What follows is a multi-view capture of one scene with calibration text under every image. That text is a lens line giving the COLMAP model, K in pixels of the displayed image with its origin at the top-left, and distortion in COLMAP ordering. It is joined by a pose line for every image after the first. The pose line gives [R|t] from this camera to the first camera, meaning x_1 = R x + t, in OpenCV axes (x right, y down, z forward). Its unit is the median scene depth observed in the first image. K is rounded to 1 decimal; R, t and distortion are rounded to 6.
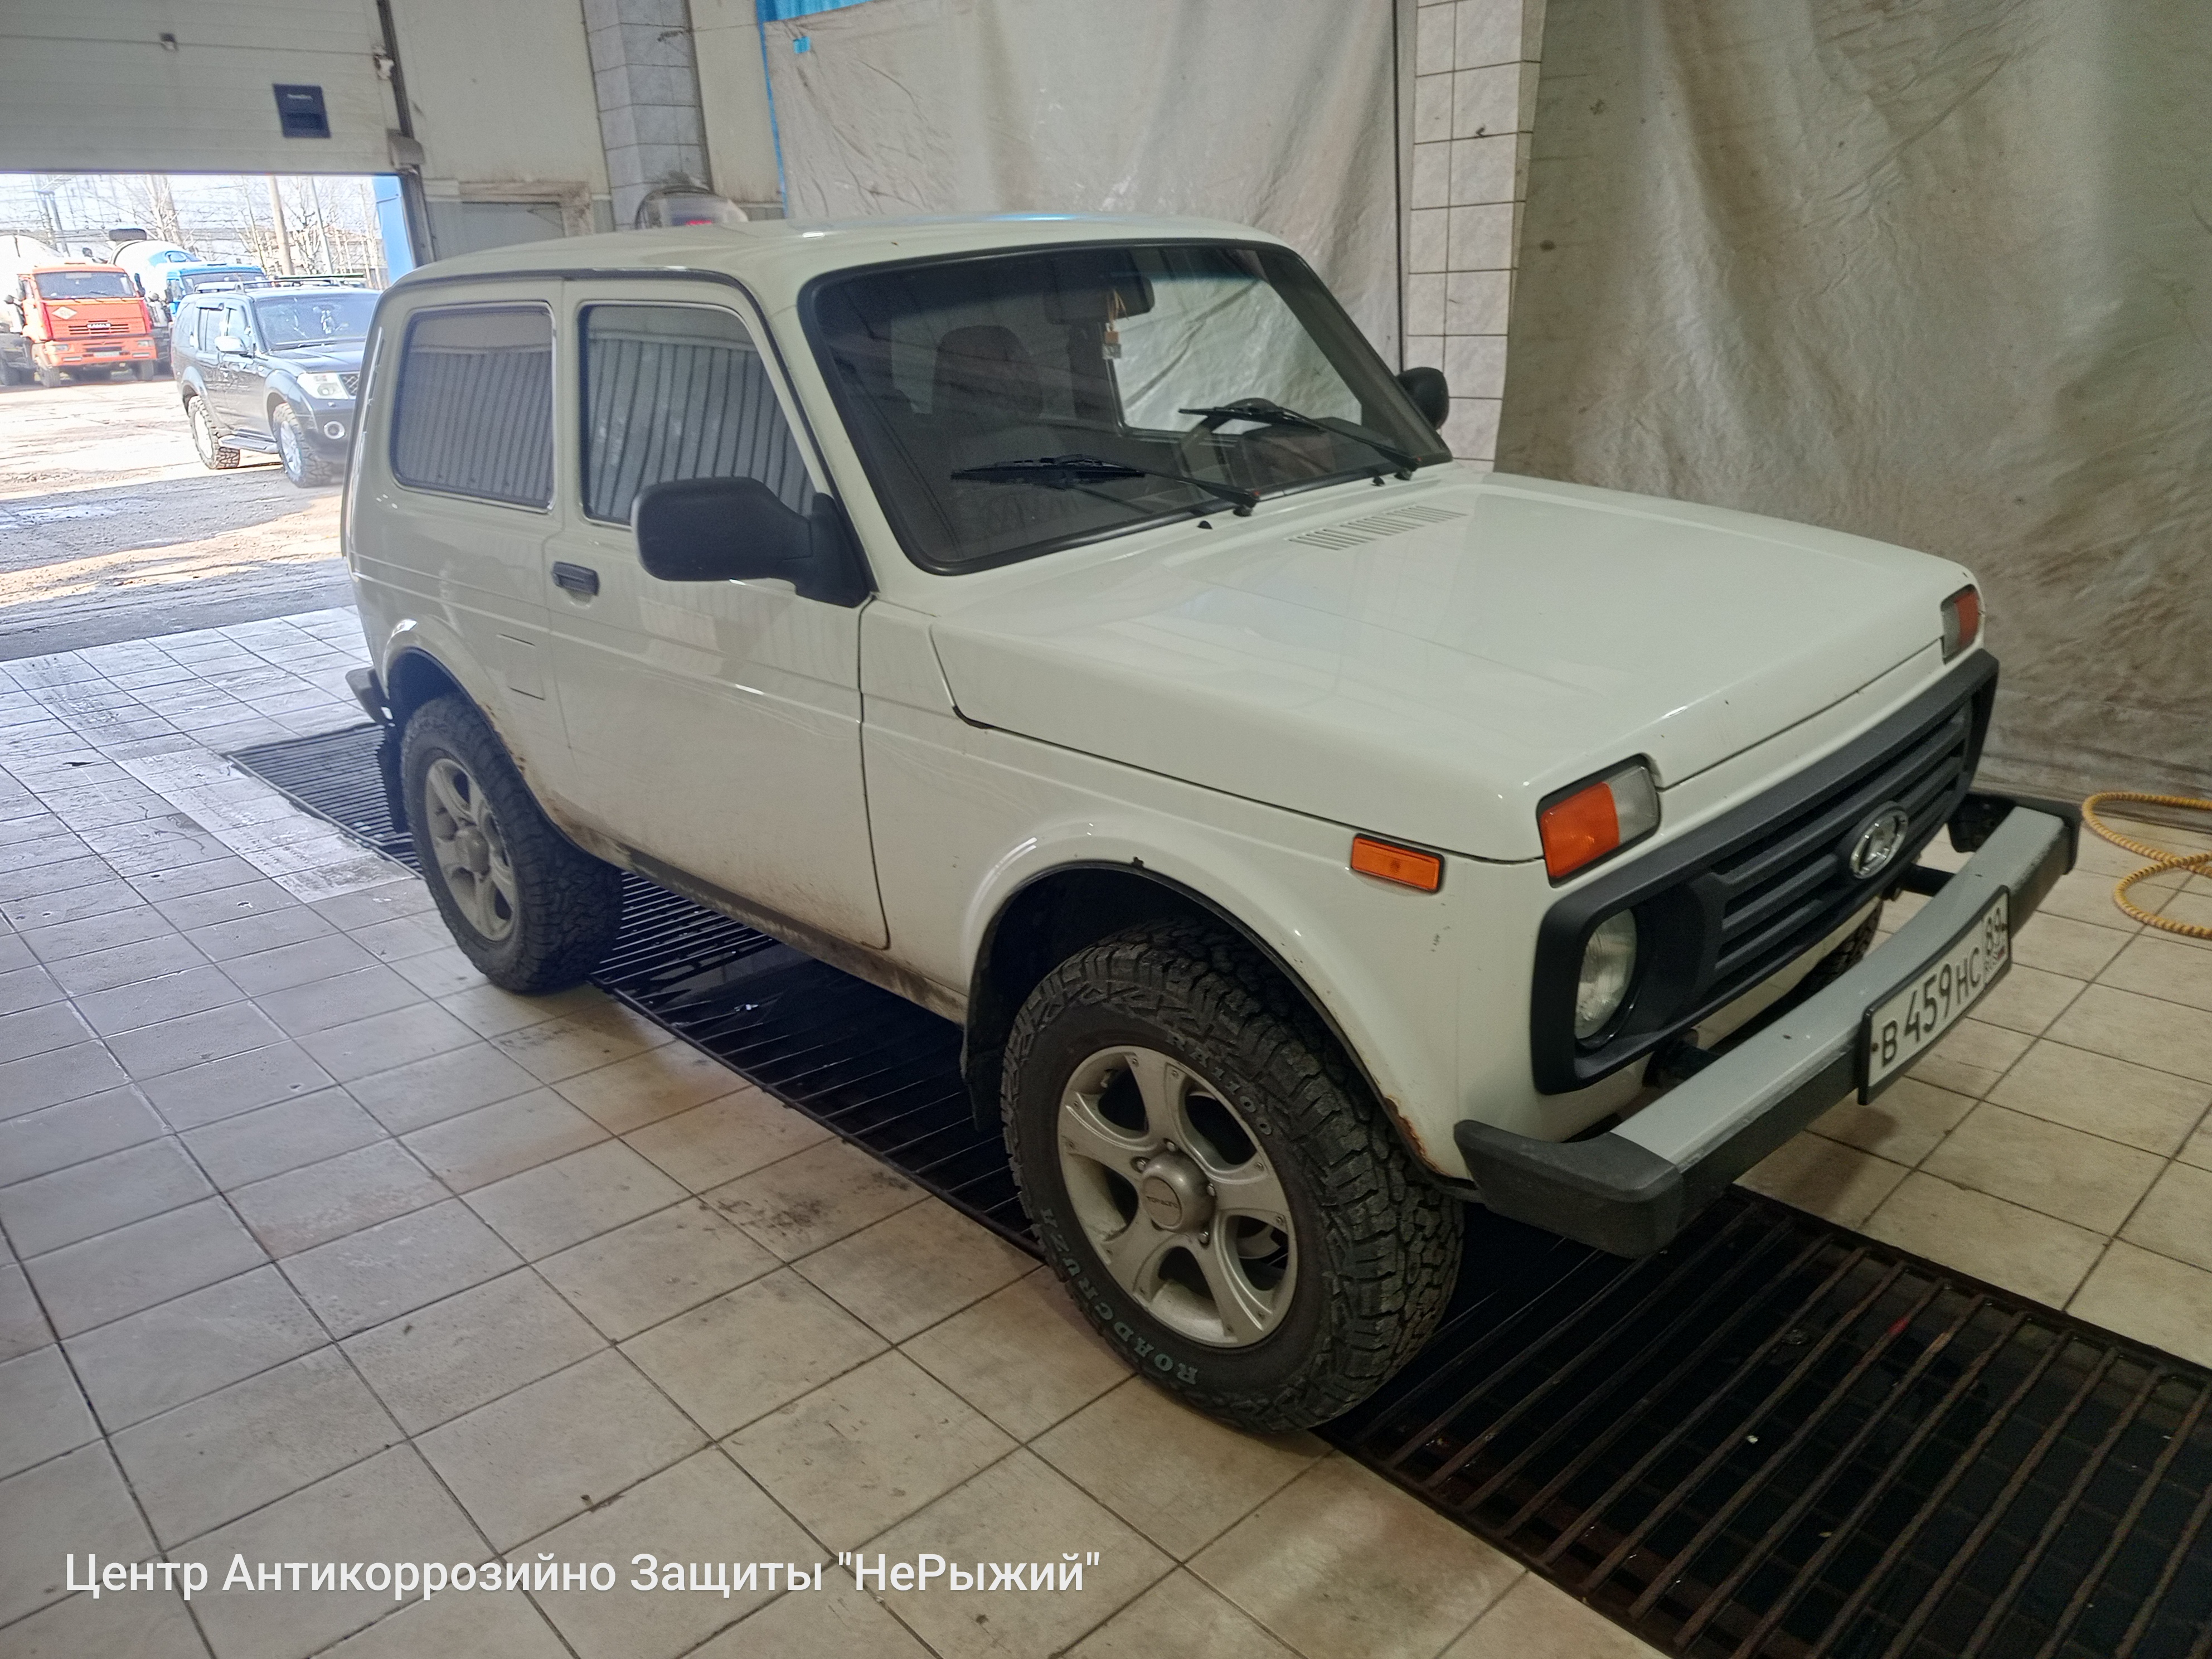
lens RADIAL K [[1533.6, 0, 1106.0], [0, 1533.6, 829.5], [0, 0, 1]] dist [0.007926, -0.008106]
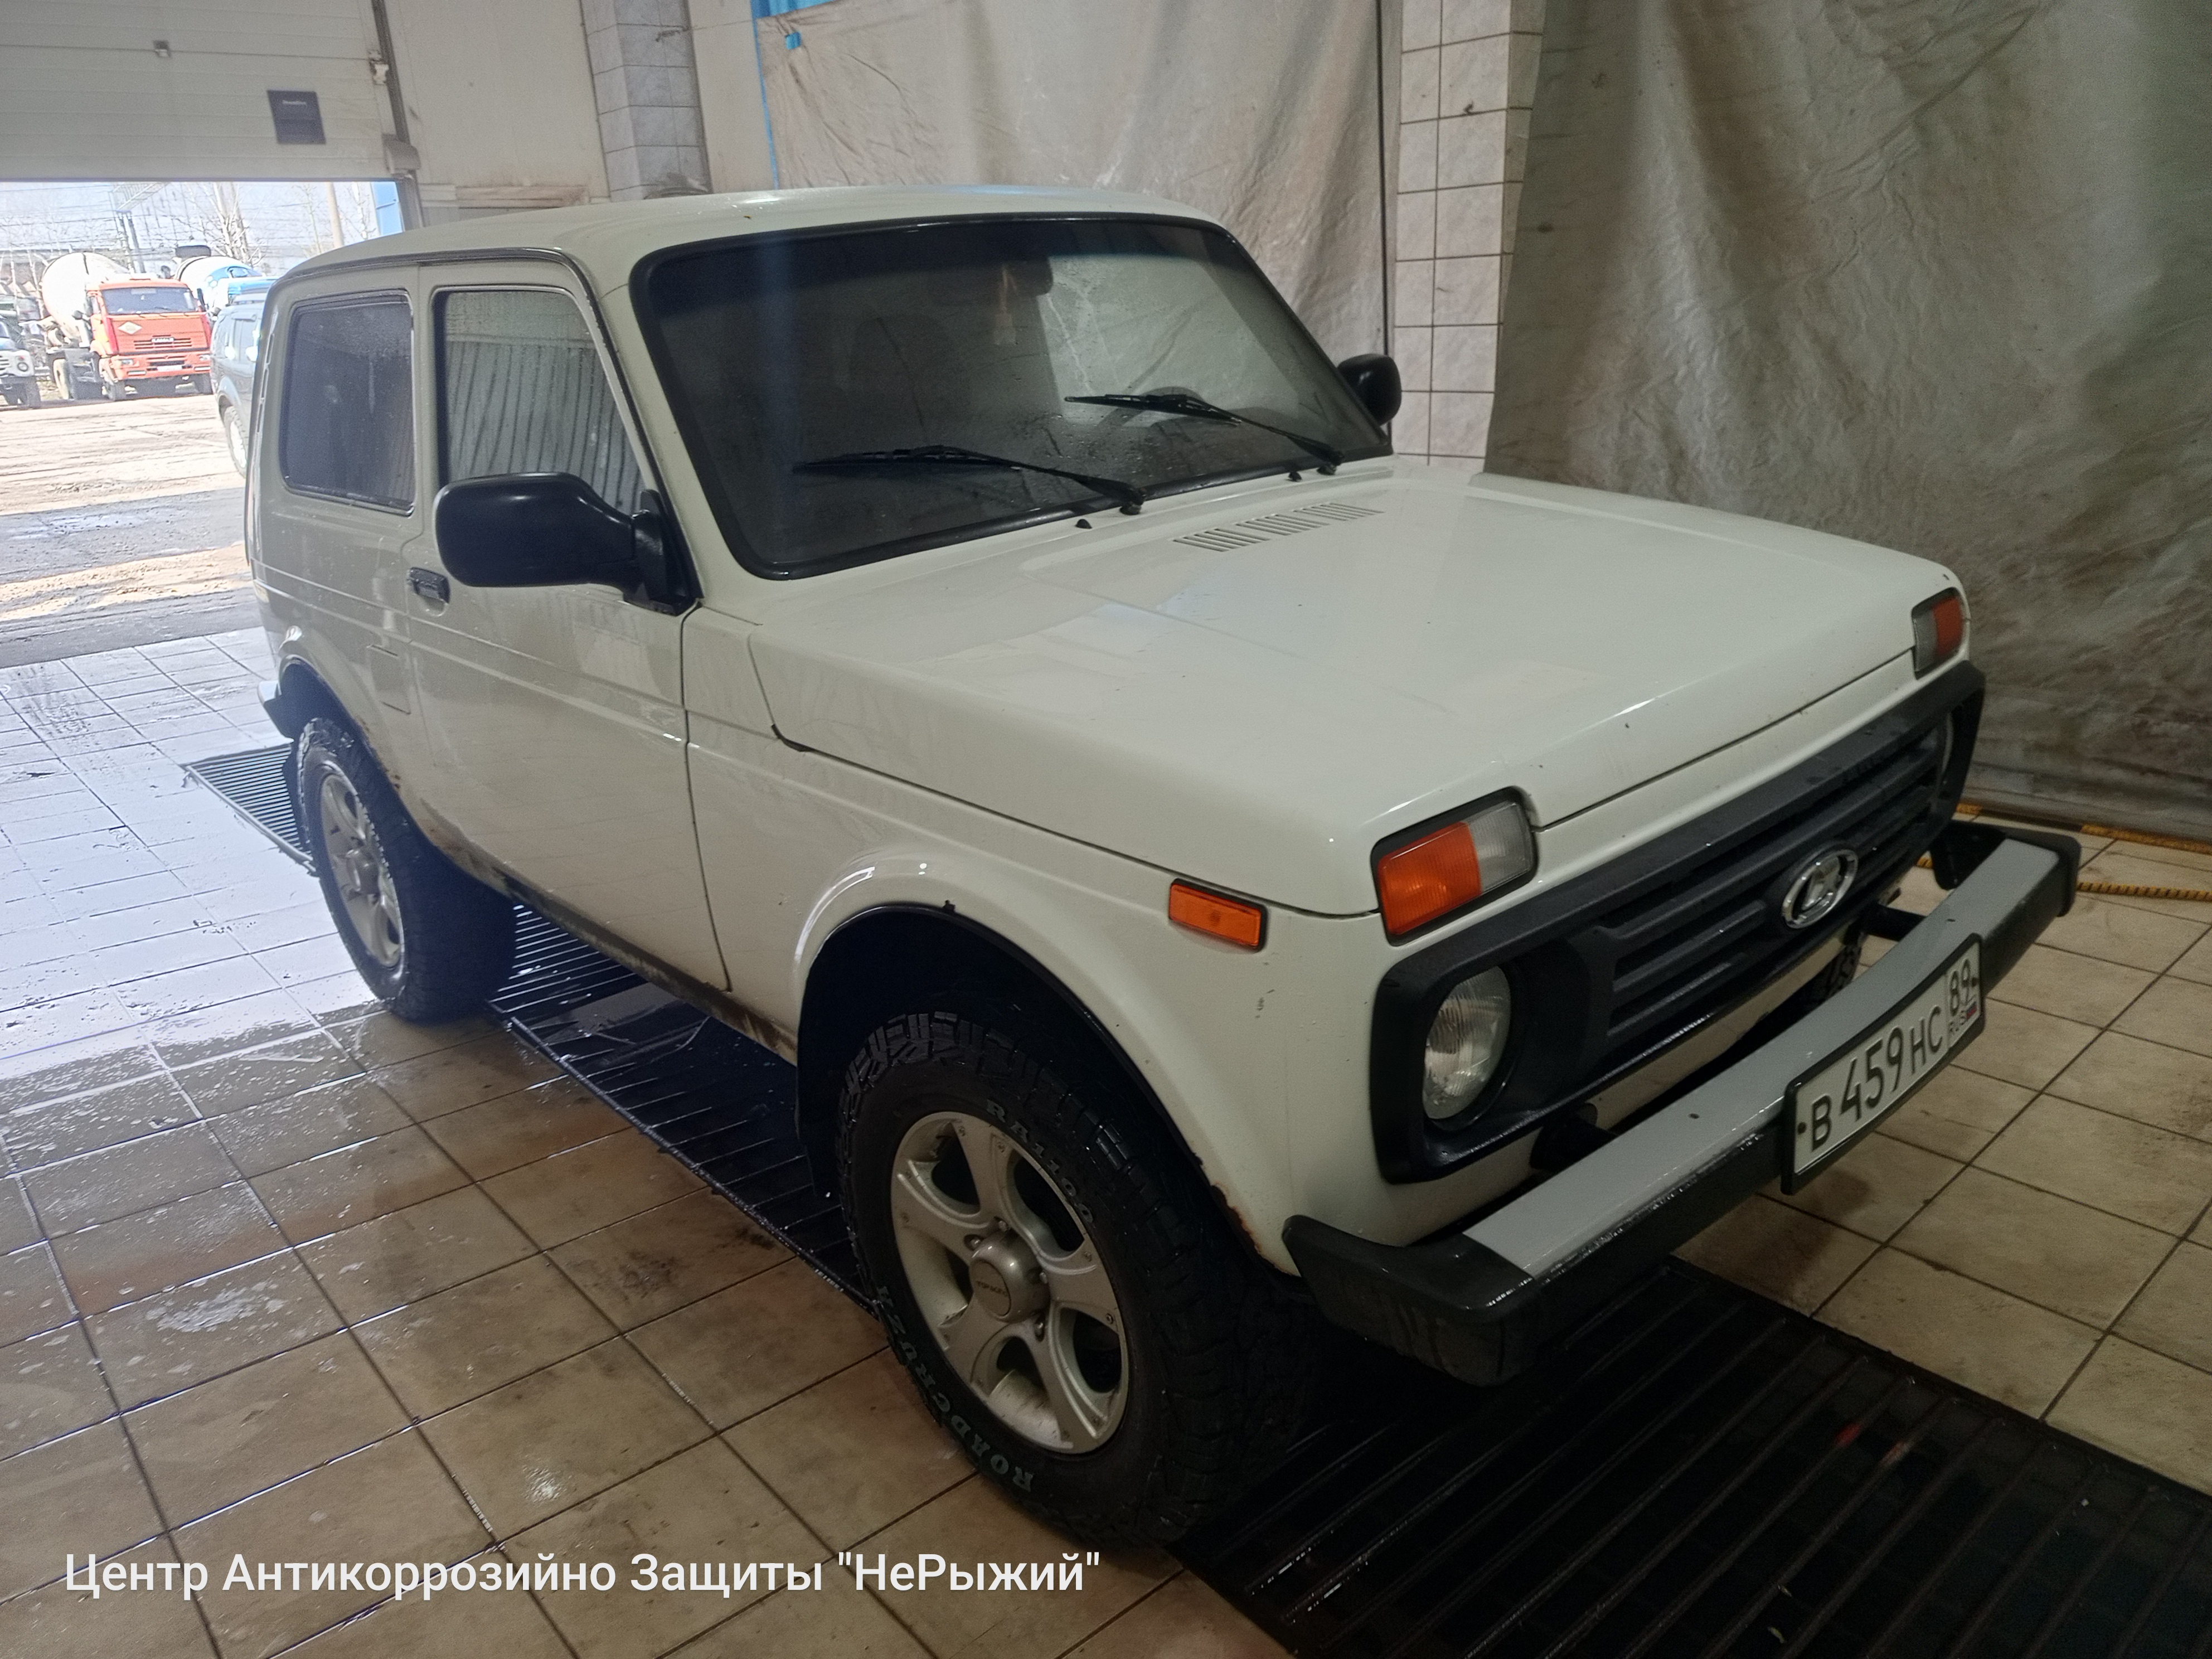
lens RADIAL K [[1521.3, 0, 1096.2], [0, 1521.3, 830.9], [0, 0, 1]] dist [0.001985, 0.002154]
pose [[0.998872, 0.004226, -0.047302, 0.075938], [-0.004266, 0.999991, -0.000748, -0.011297], [0.047298, 0.000949, 0.998880, 0.068459]]
